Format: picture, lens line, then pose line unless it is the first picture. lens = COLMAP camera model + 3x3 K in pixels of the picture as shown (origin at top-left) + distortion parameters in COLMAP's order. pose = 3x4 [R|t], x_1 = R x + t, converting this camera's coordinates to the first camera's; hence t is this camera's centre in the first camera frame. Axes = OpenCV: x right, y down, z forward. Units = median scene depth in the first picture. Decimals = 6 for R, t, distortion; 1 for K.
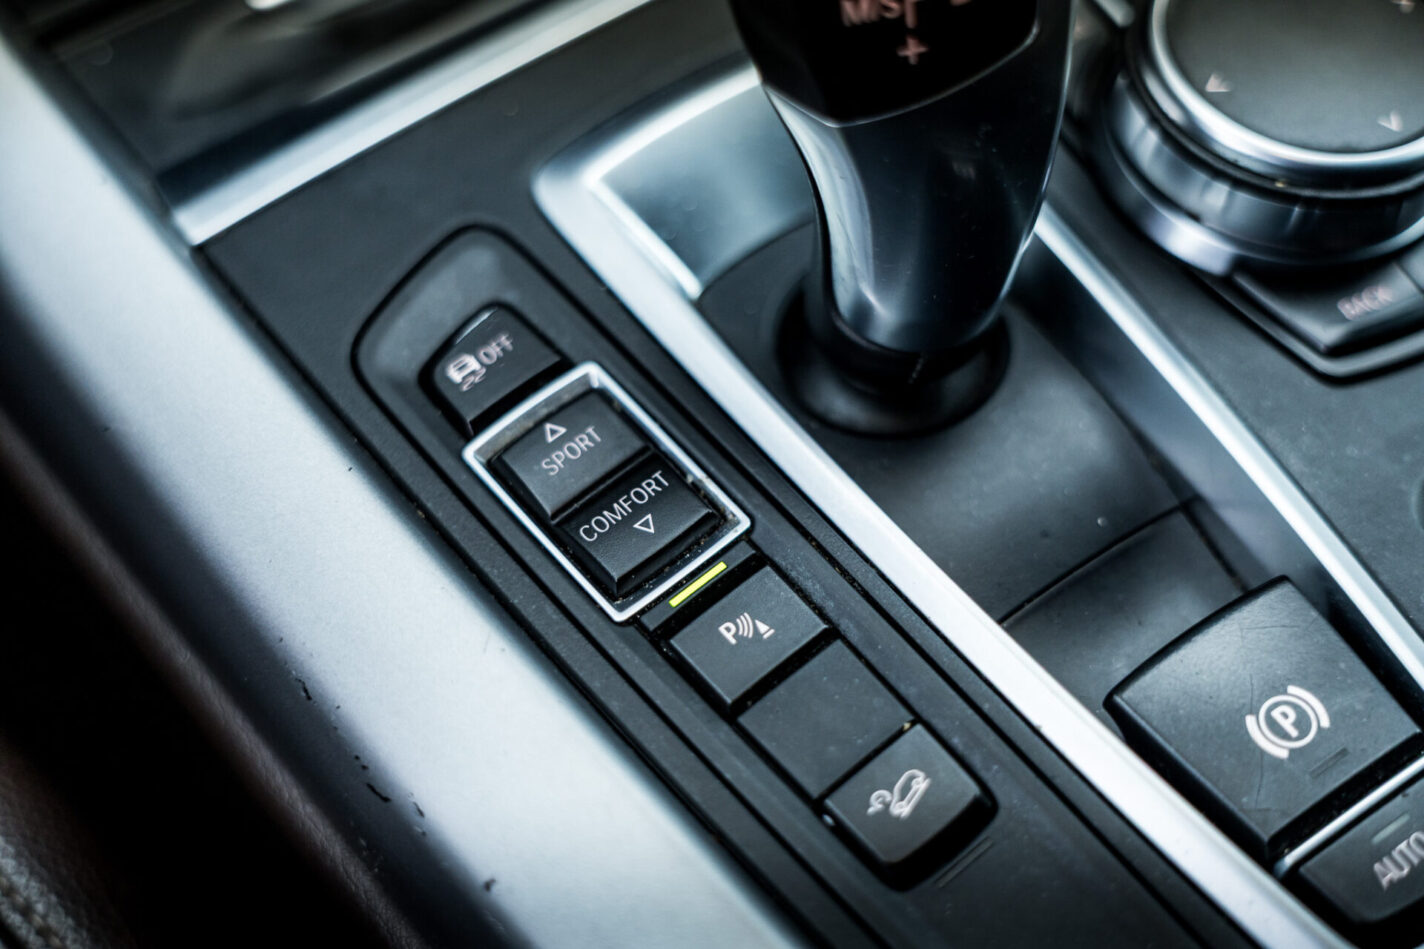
lens RADIAL K [[2253.4, 0, 712.0], [0, 2253.4, 474.5], [0, 0, 1]] dist [0.008757, -0.019598]
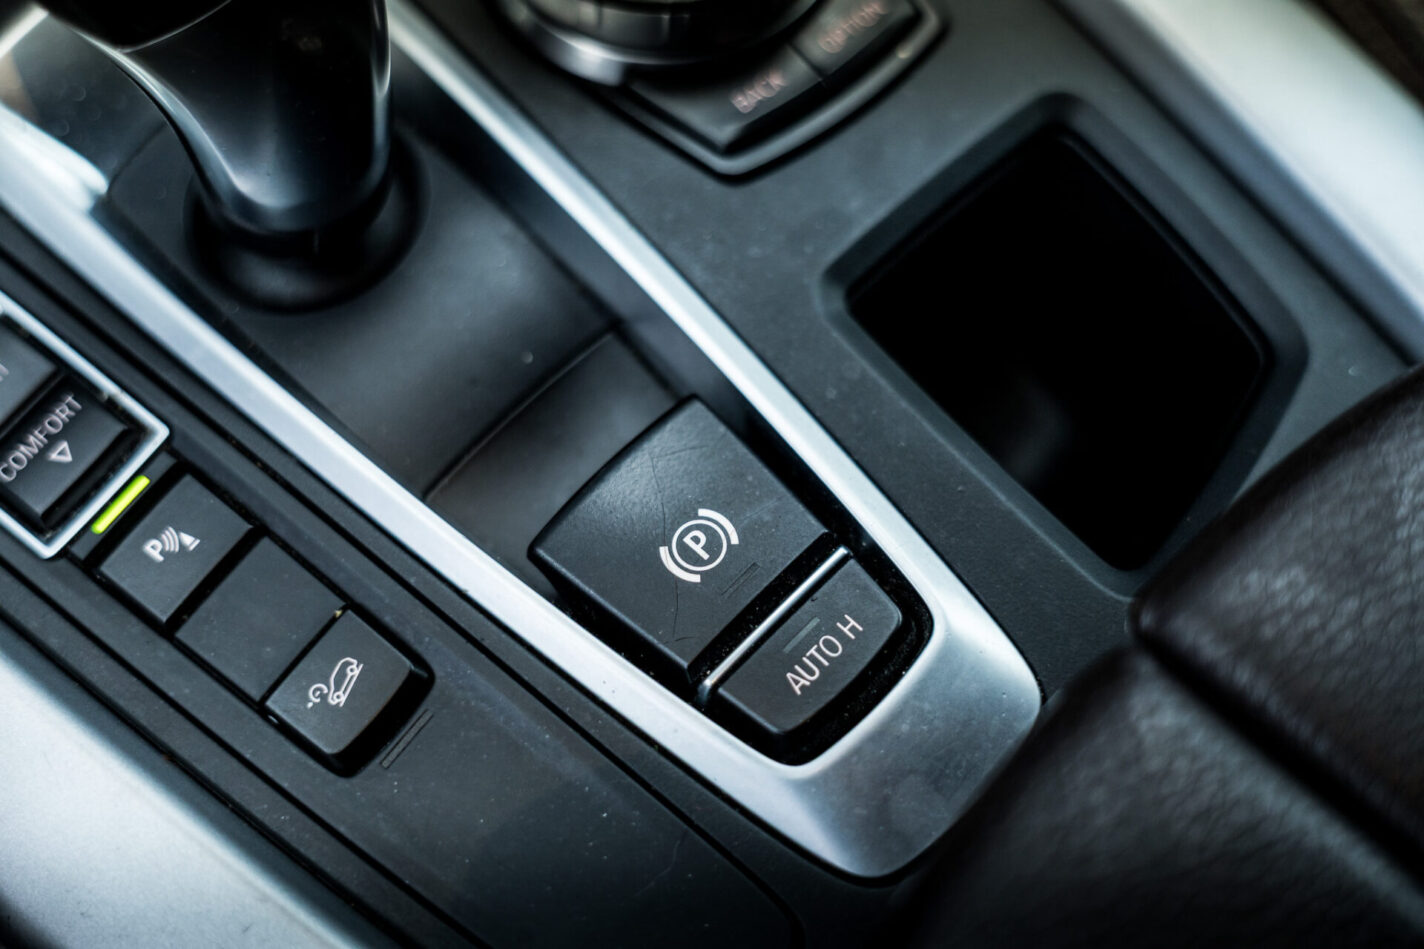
lens RADIAL K [[2253.4, 0, 712.0], [0, 2253.4, 474.5], [0, 0, 1]] dist [0.008757, -0.019598]
pose [[0.983383, -0.176050, 0.044323, 0.215078], [0.165913, 0.970626, 0.174233, -0.098272], [-0.073695, -0.163984, 0.983706, -0.010549]]
